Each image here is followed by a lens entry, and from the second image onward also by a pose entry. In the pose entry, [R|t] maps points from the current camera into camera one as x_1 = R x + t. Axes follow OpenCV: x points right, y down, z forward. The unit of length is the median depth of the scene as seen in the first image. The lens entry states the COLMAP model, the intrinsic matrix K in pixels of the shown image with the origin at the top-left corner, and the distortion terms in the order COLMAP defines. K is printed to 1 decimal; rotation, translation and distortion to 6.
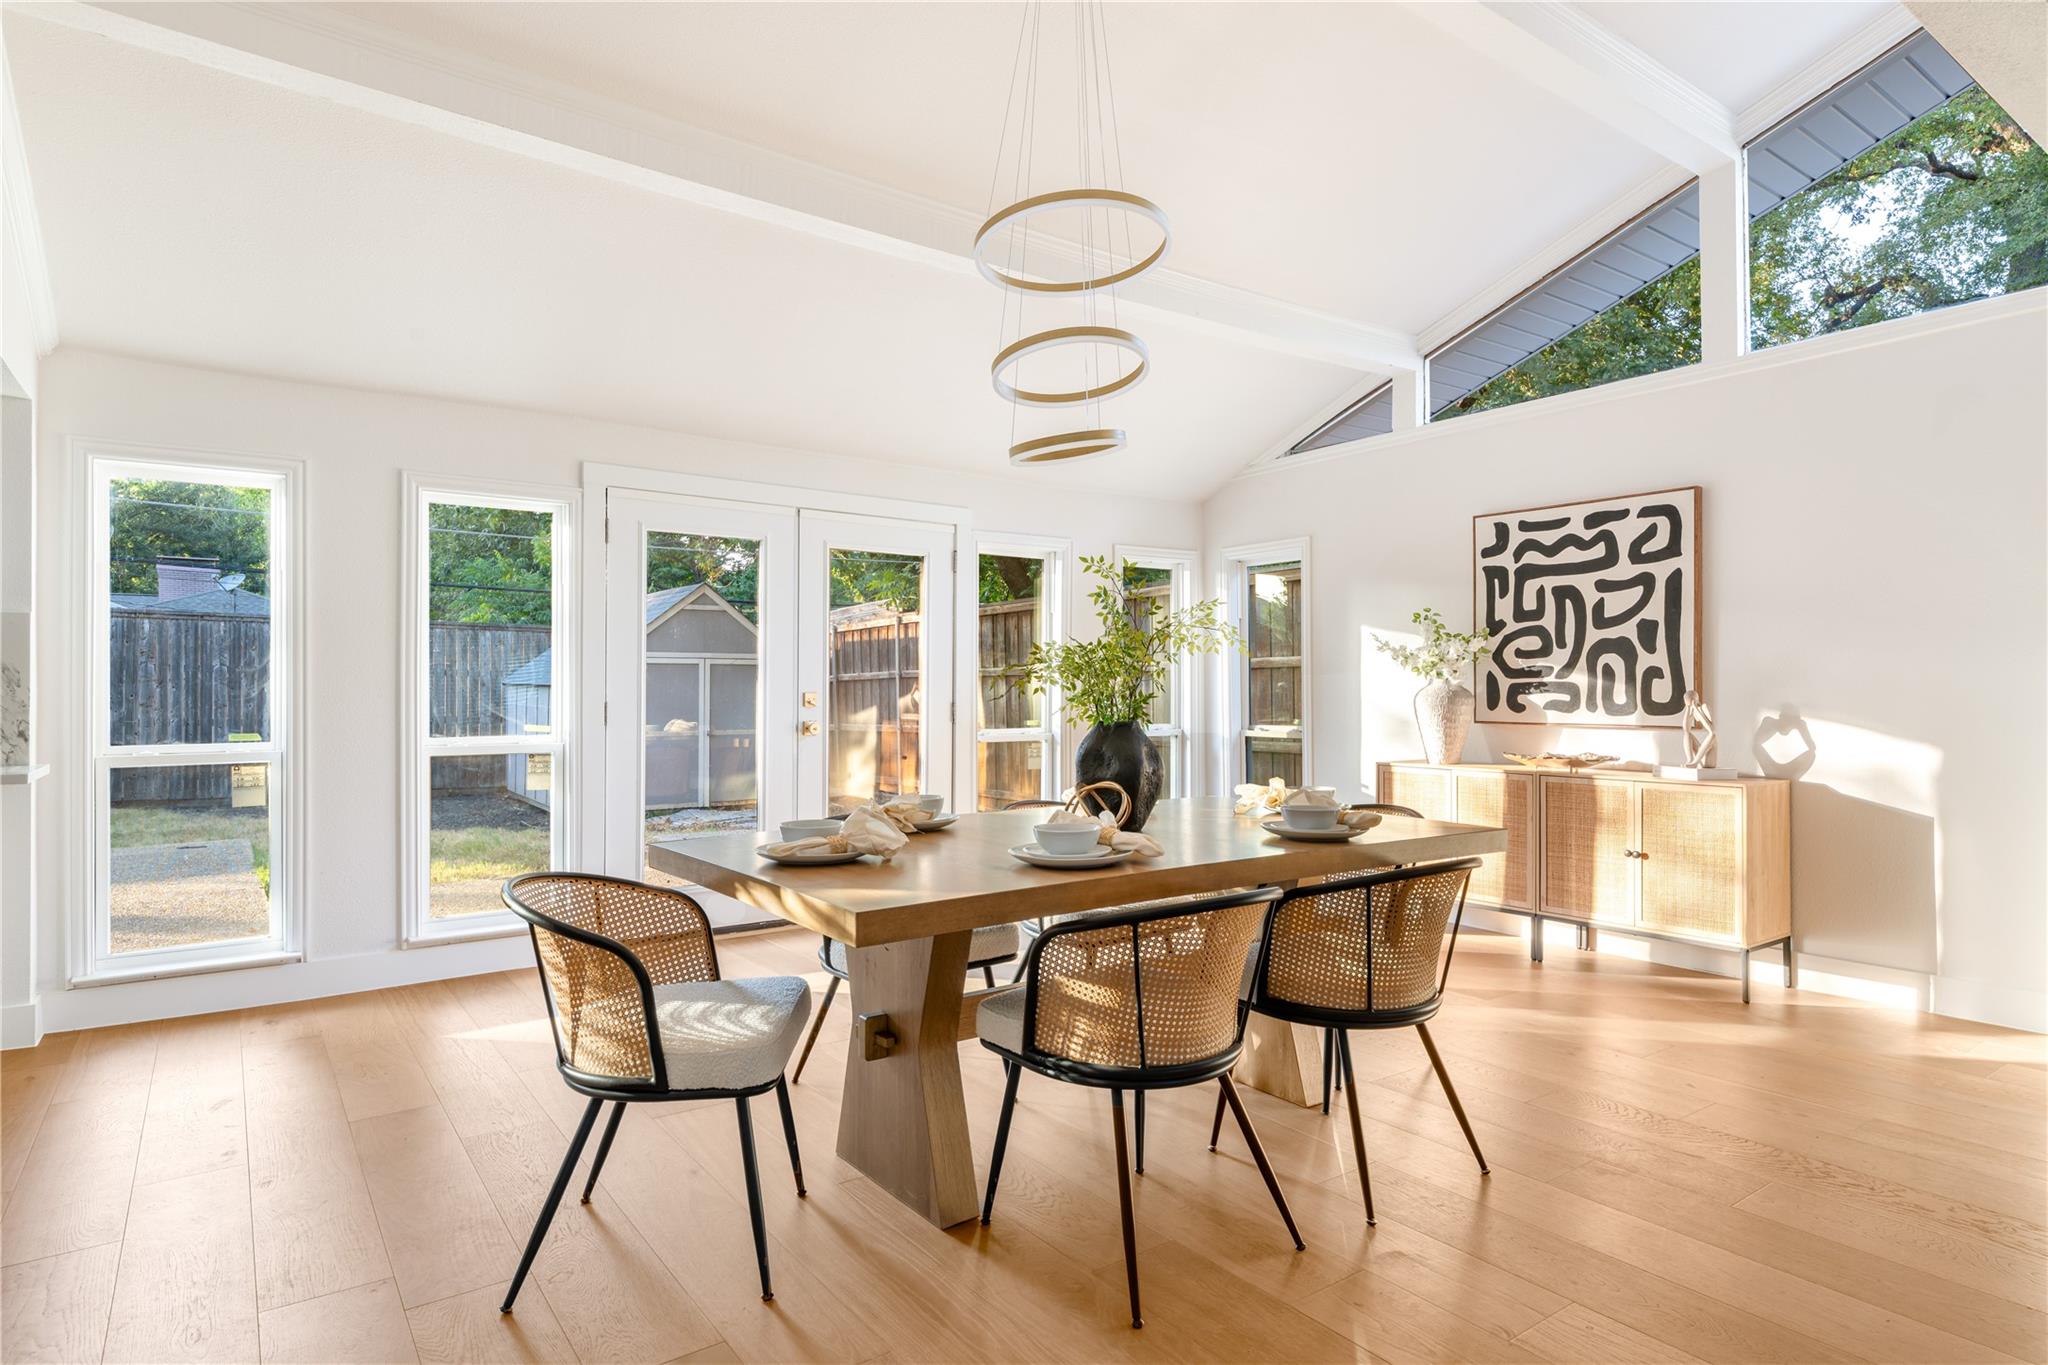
lens RADIAL K [[1113.6, 0, 1024.0], [0, 1113.6, 682.5], [0, 0, 1]] dist [-0.001406, -0.000330]
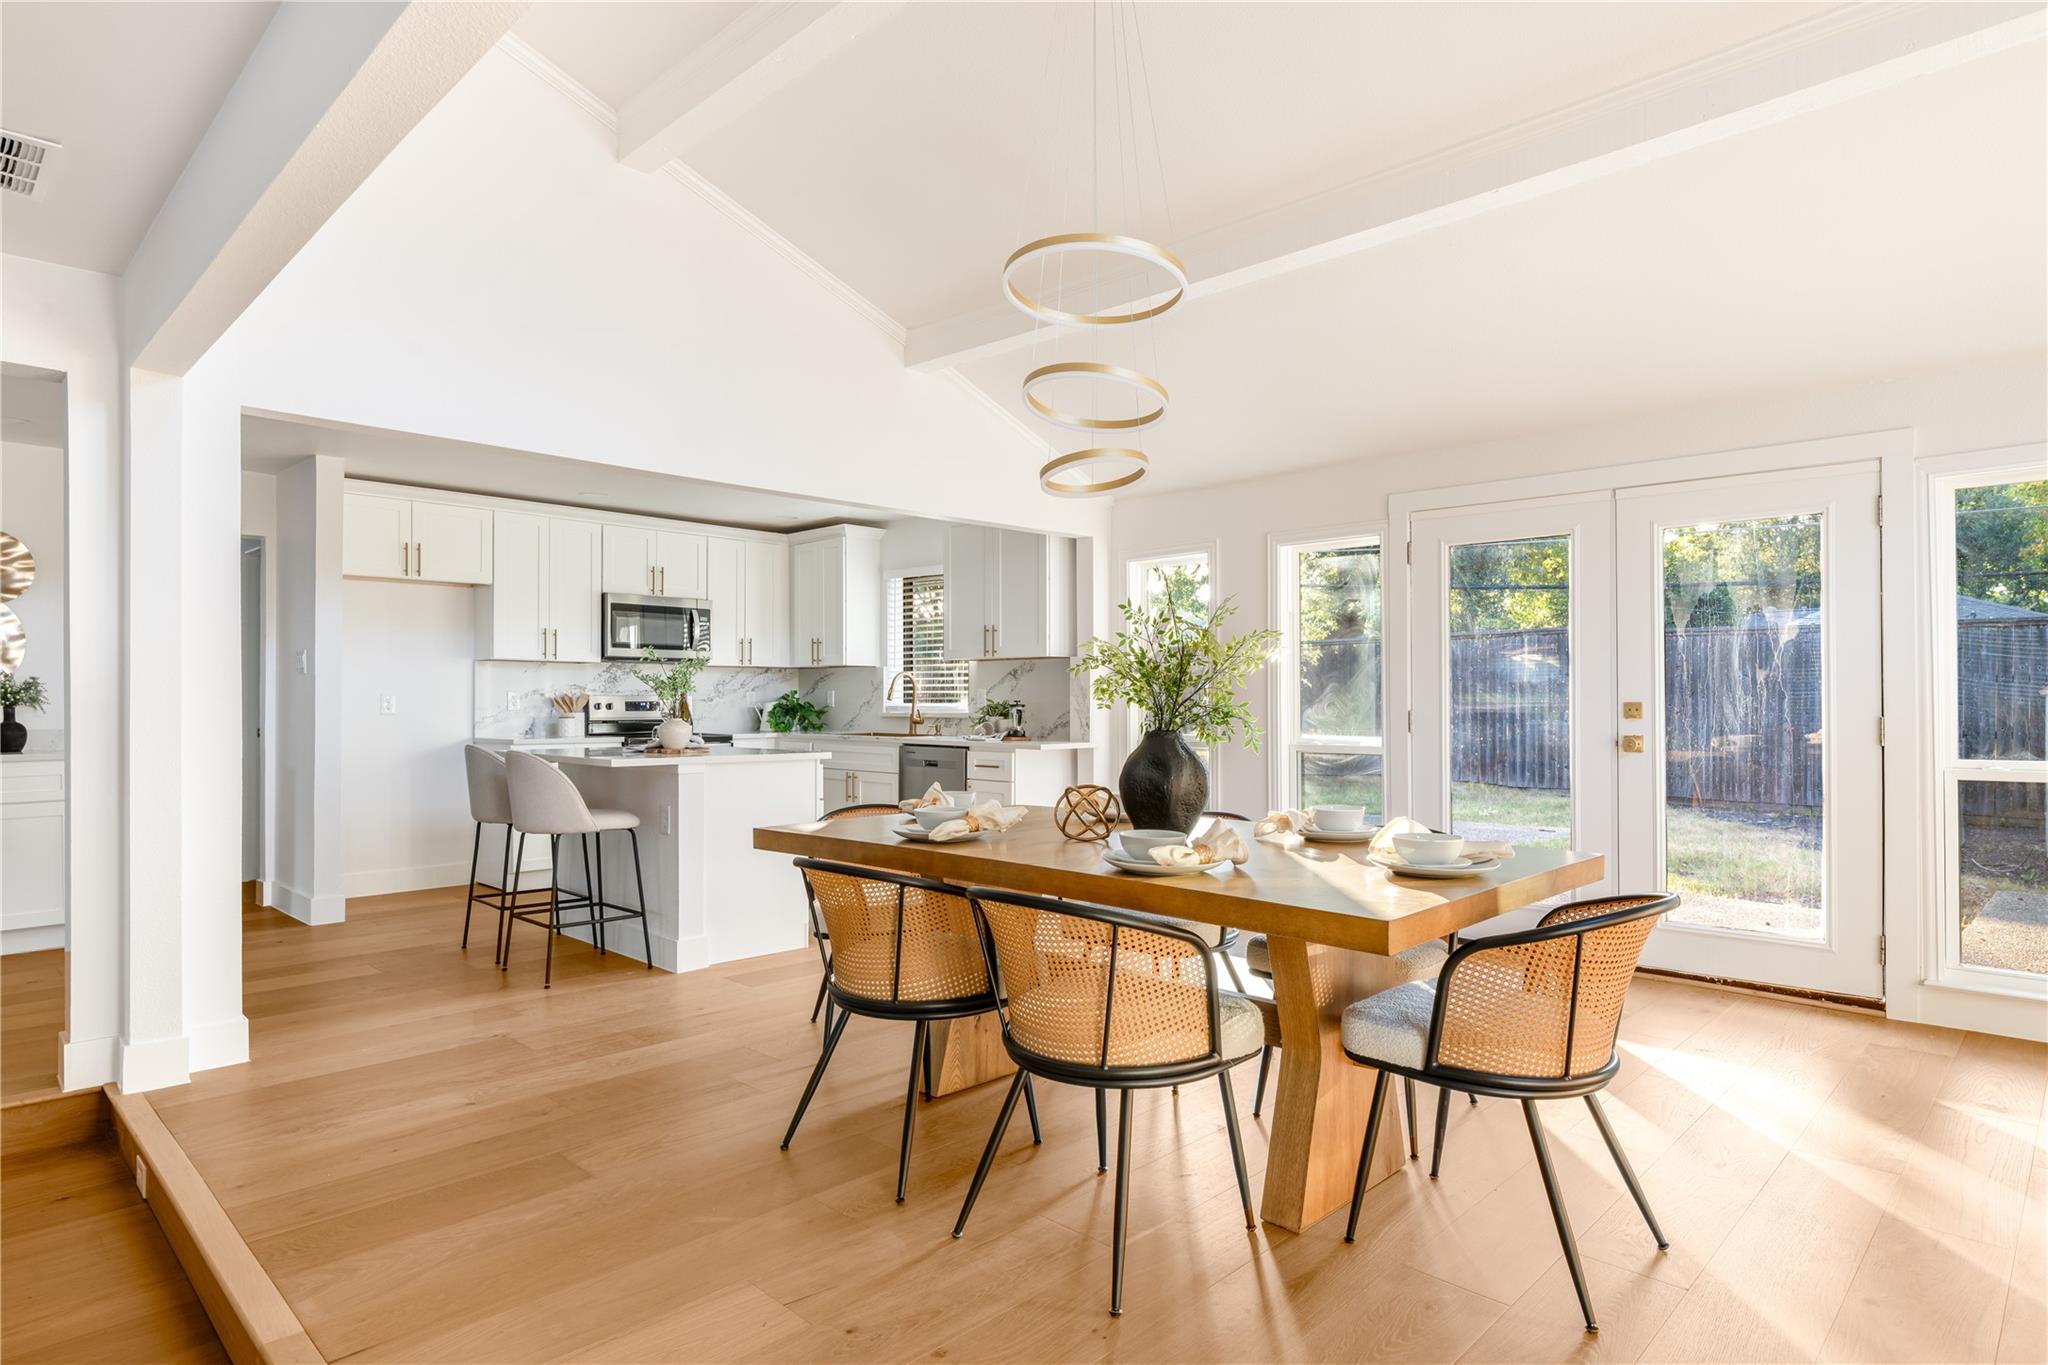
lens RADIAL K [[1113.6, 0, 1024.0], [0, 1113.6, 682.5], [0, 0, 1]] dist [-0.001406, -0.000330]
pose [[0.165493, -0.010809, -0.986152, 0.622314], [0.000368, 0.999941, -0.010899, 0.003173], [0.986211, 0.001441, 0.165487, 0.430635]]
